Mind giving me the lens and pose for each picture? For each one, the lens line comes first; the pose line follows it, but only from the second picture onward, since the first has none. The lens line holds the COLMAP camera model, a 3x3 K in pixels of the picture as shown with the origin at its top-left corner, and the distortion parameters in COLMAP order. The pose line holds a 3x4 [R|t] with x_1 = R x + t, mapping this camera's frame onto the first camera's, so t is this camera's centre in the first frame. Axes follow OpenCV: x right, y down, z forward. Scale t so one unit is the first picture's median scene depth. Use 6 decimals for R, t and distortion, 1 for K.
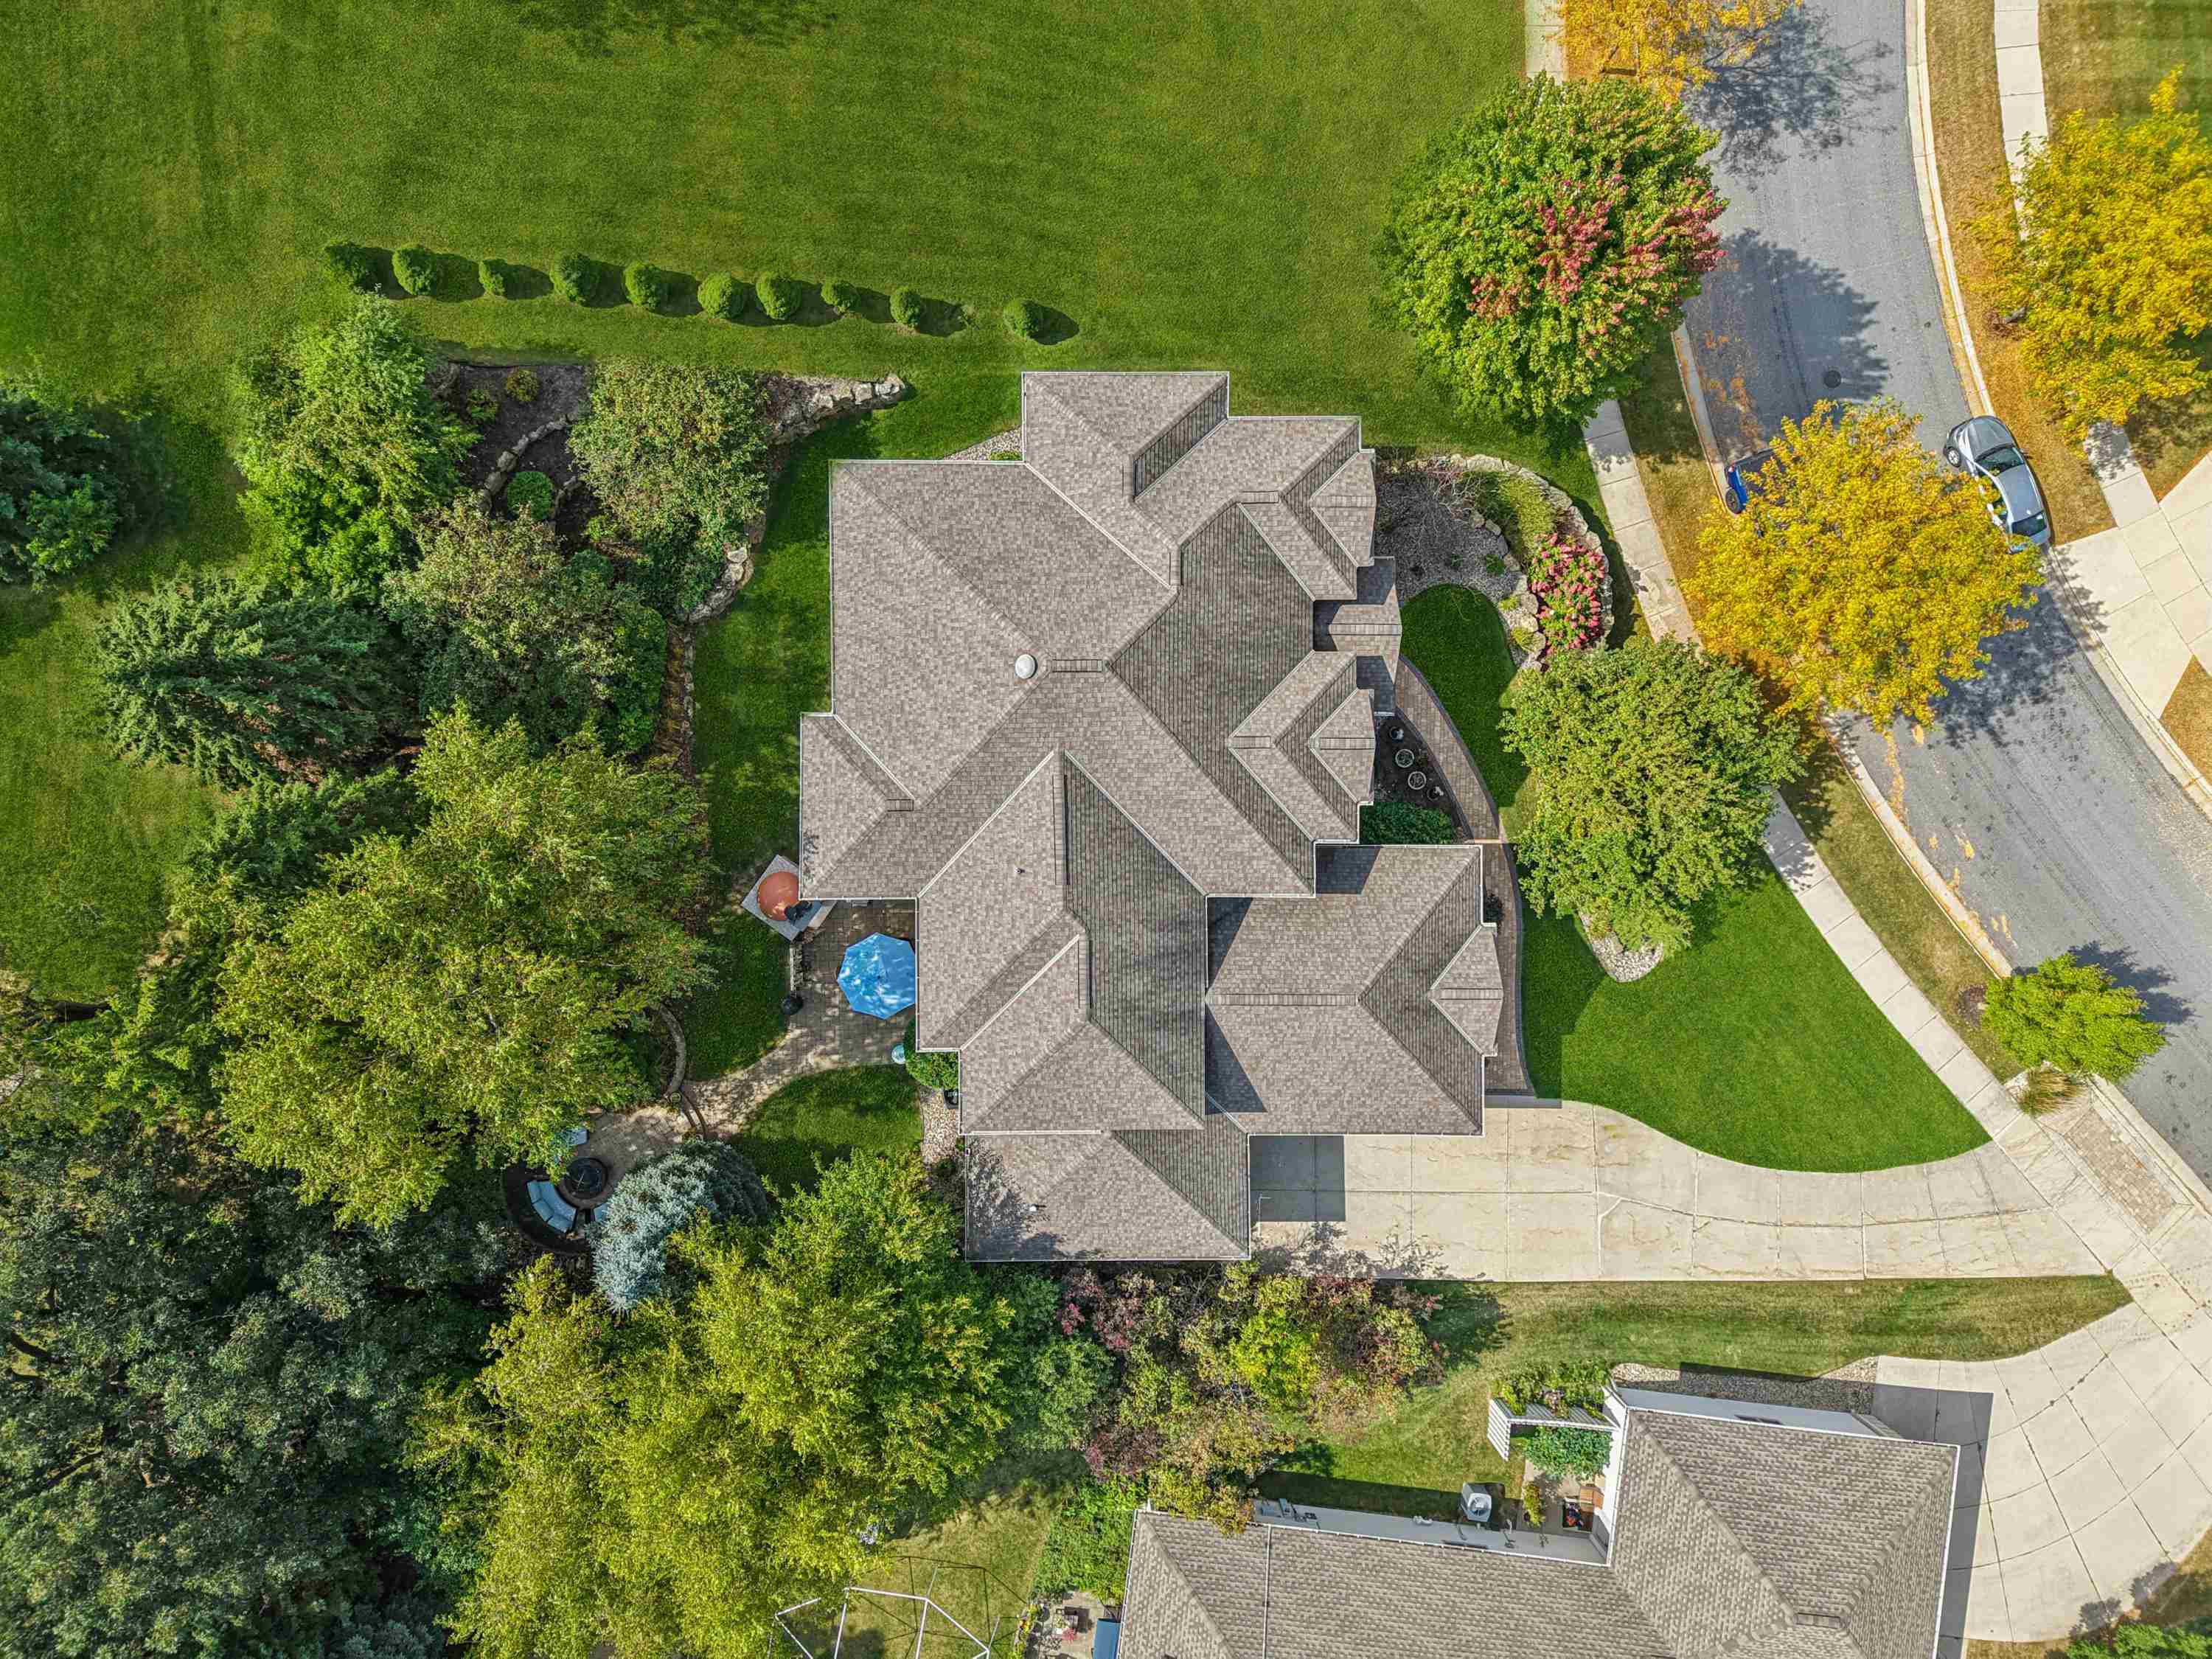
lens RADIAL K [[1500.6, 0, 1094.5], [0, 1500.6, 847.0], [0, 0, 1]] dist [-0.001288, -0.043769]
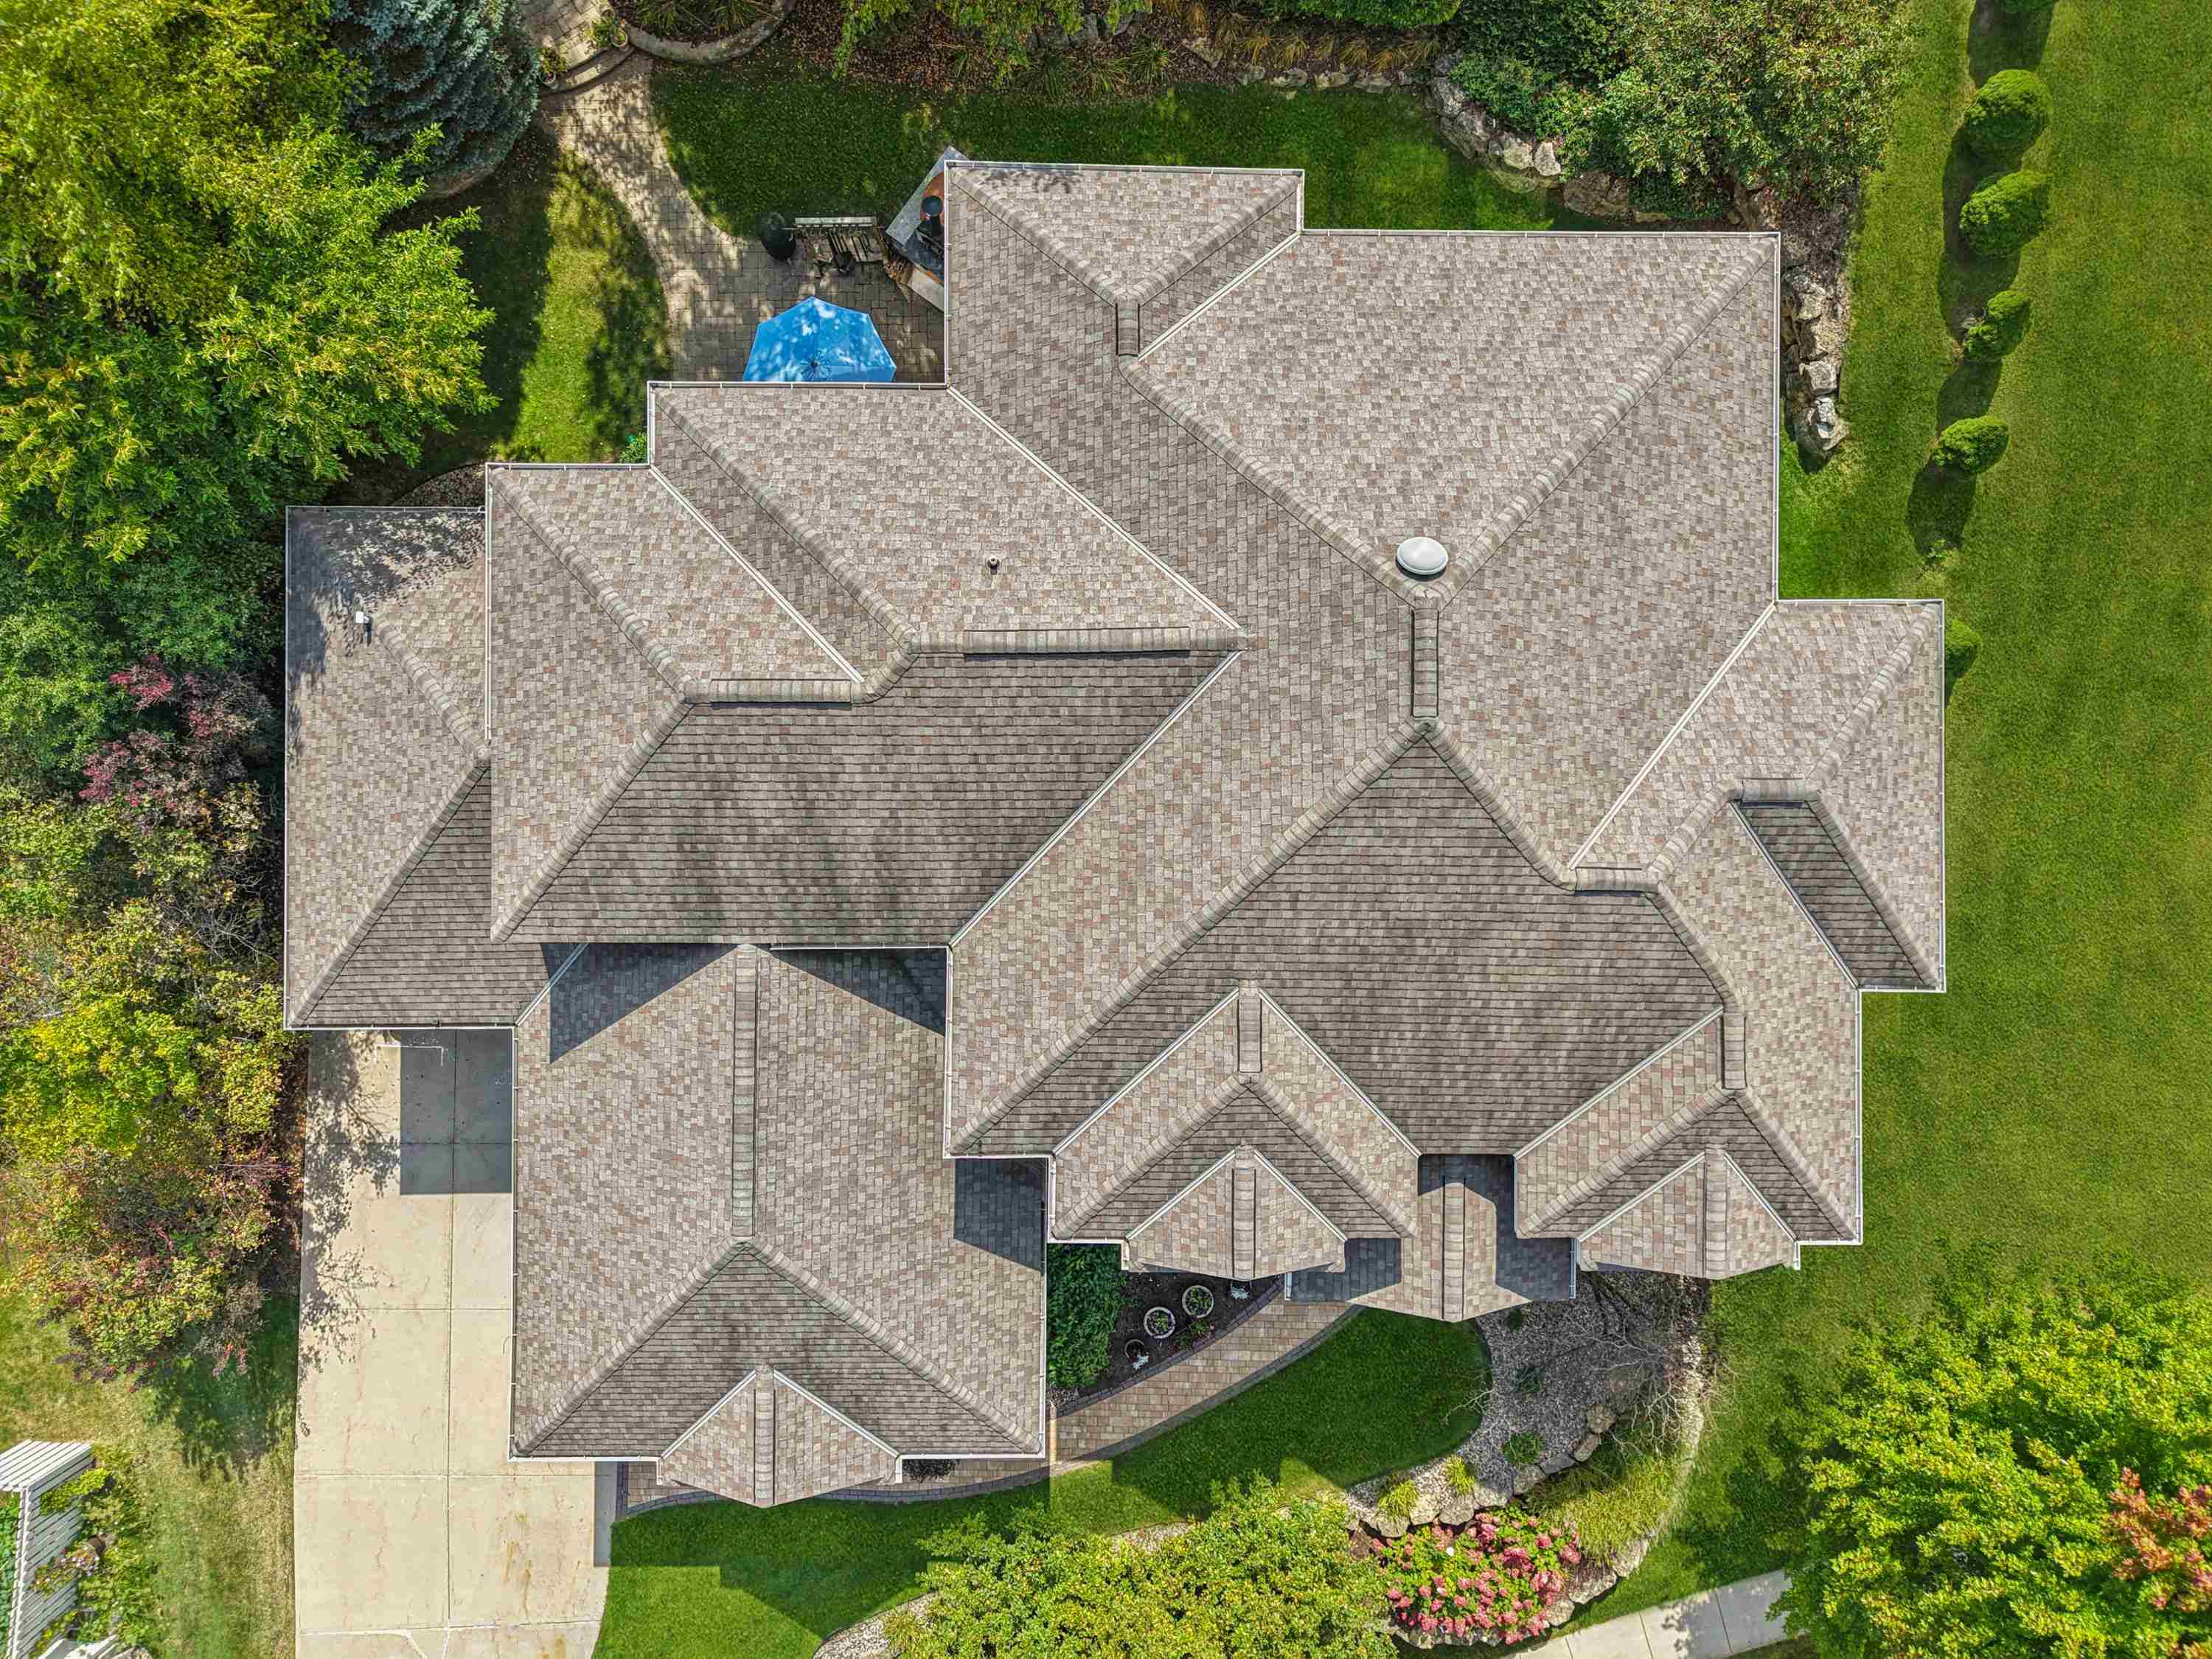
lens RADIAL K [[1500.6, 0, 1094.5], [0, 1500.6, 847.0], [0, 0, 1]] dist [-0.001288, -0.043769]
pose [[-0.004928, 0.999735, -0.022465, 0.048850], [-0.999699, -0.005466, -0.023921, -0.005132], [-0.024037, 0.022340, 0.999461, 0.454676]]
